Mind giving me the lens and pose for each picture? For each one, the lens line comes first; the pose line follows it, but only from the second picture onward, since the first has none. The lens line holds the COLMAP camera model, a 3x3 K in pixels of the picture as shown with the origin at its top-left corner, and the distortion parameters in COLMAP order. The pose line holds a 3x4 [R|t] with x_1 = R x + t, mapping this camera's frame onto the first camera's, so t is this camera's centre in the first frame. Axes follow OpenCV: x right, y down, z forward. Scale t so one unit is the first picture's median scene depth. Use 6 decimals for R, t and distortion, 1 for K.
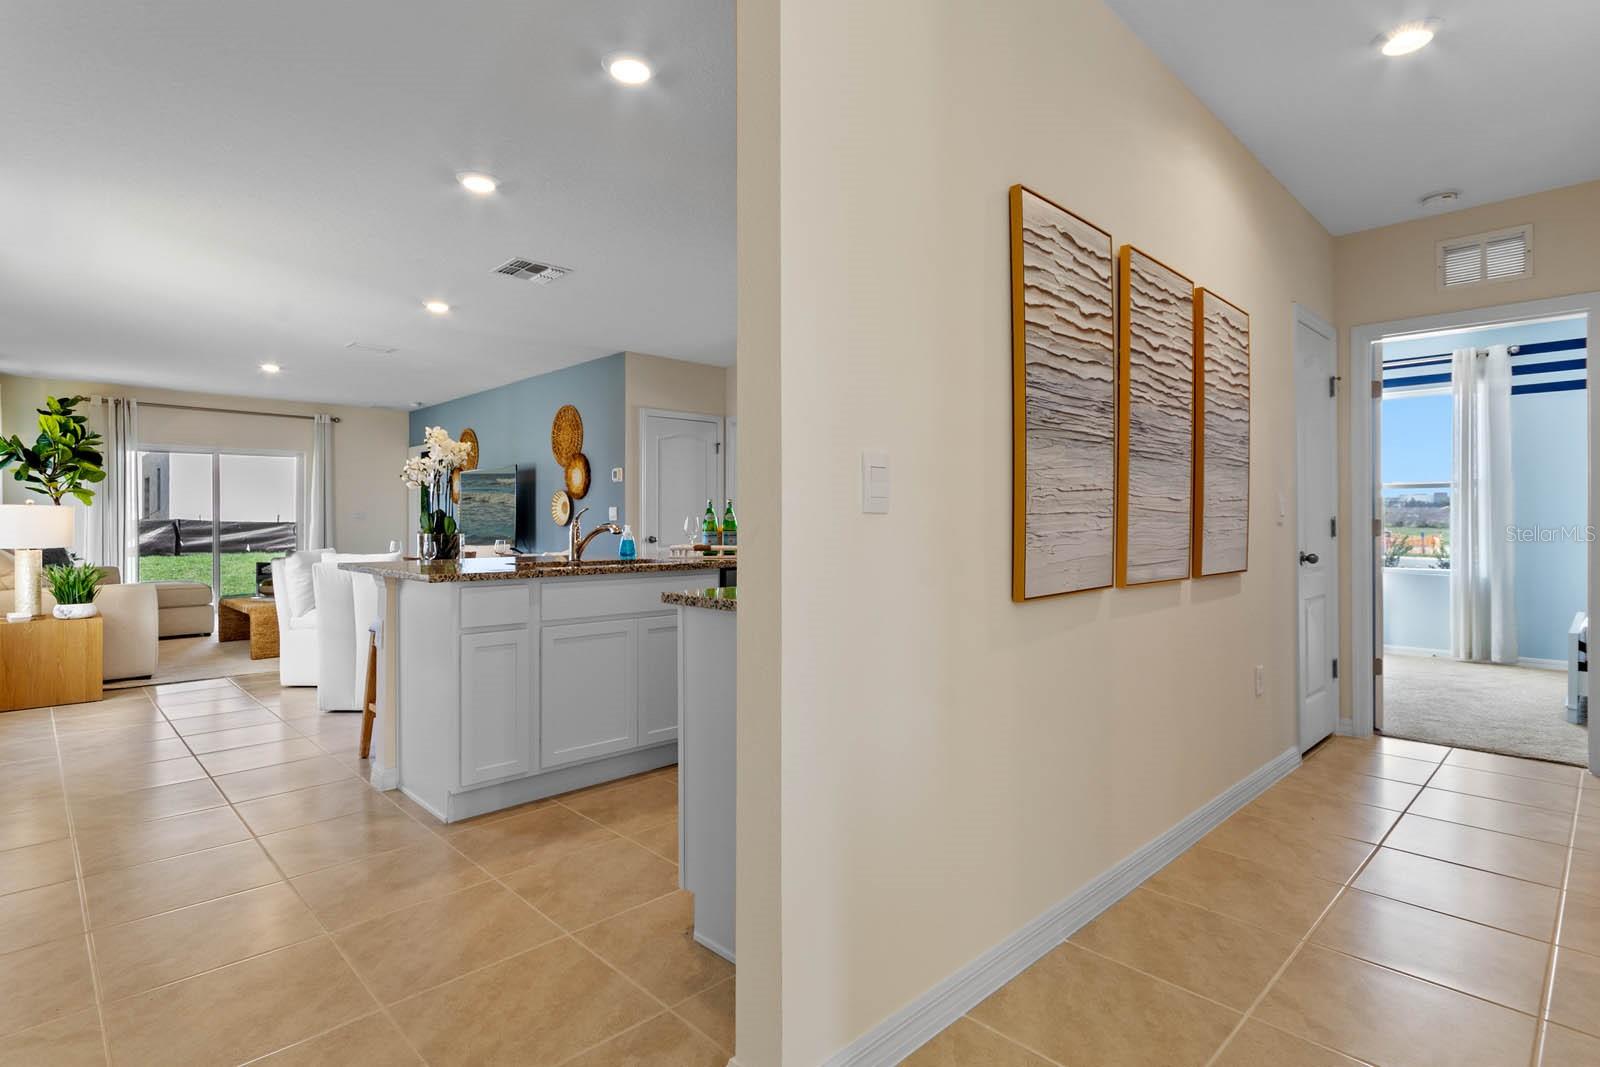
lens RADIAL K [[796.4, 0, 794.4], [0, 796.4, 529.6], [0, 0, 1]] dist [0.003197, 0.001446]
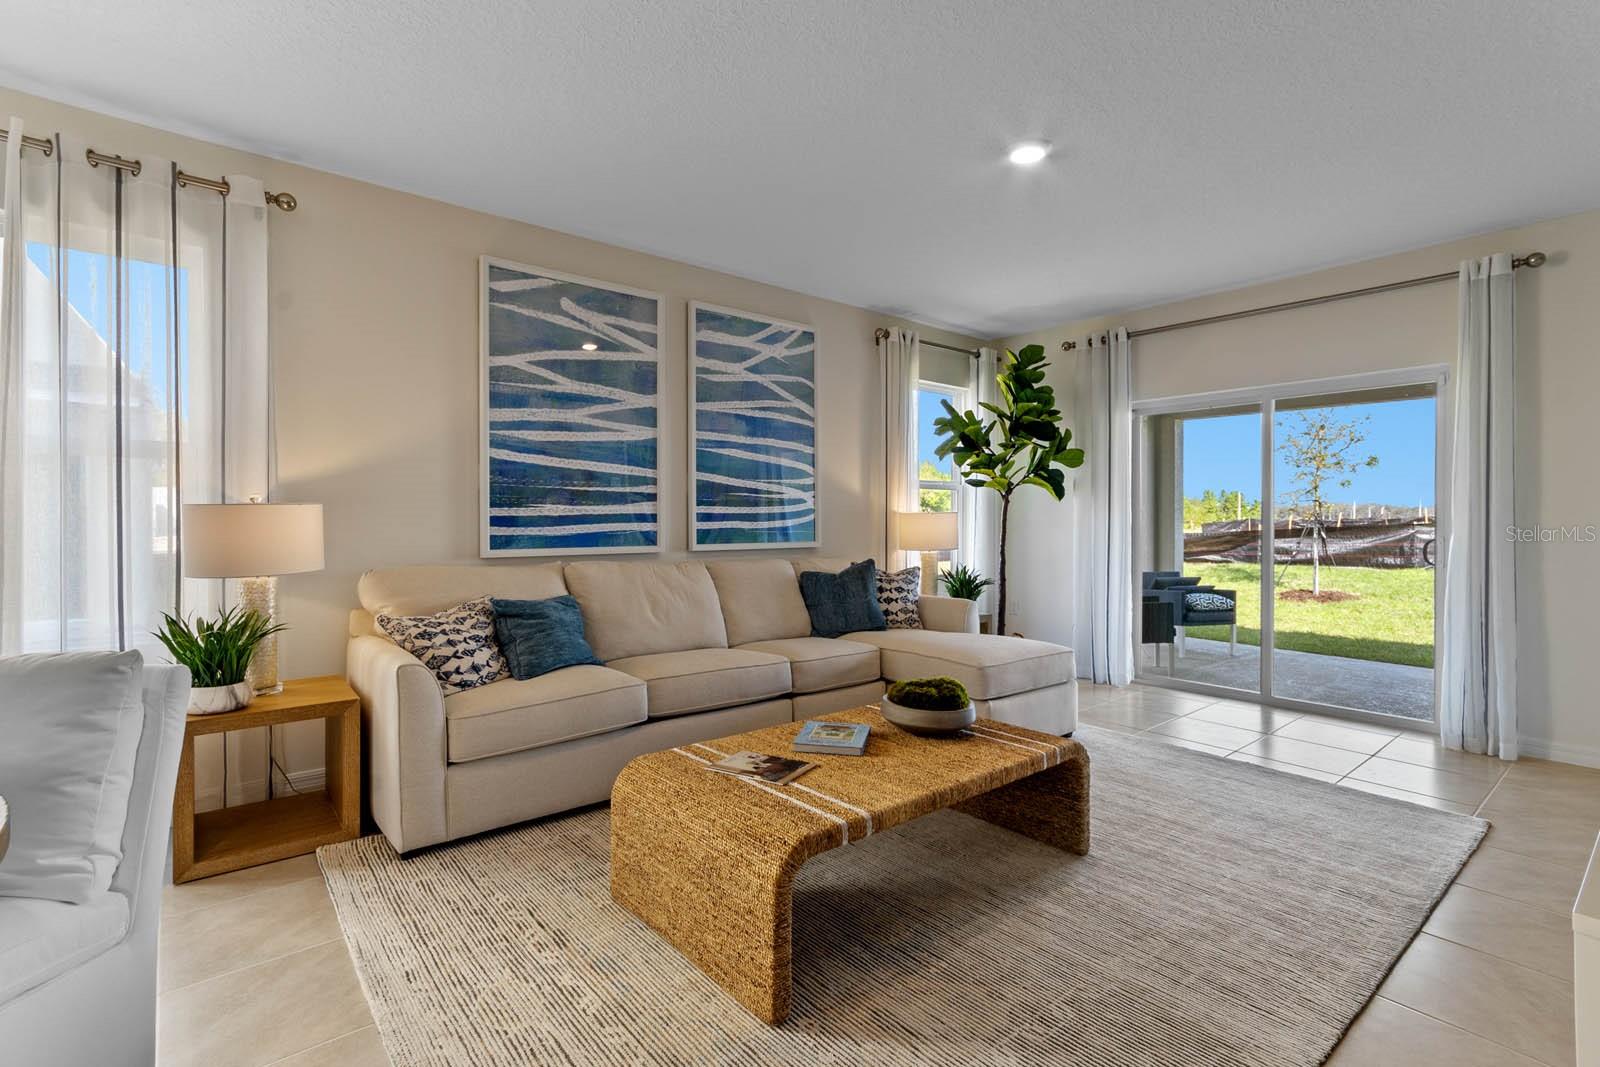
lens RADIAL K [[755.9, 0, 805.7], [0, 755.9, 517.1], [0, 0, 1]] dist [-0.004207, 0.012696]
pose [[-0.067097, 0.001603, -0.997745, -0.259428], [-0.016612, 0.999858, 0.002723, -0.018209], [0.997608, 0.016758, -0.067061, 0.895306]]
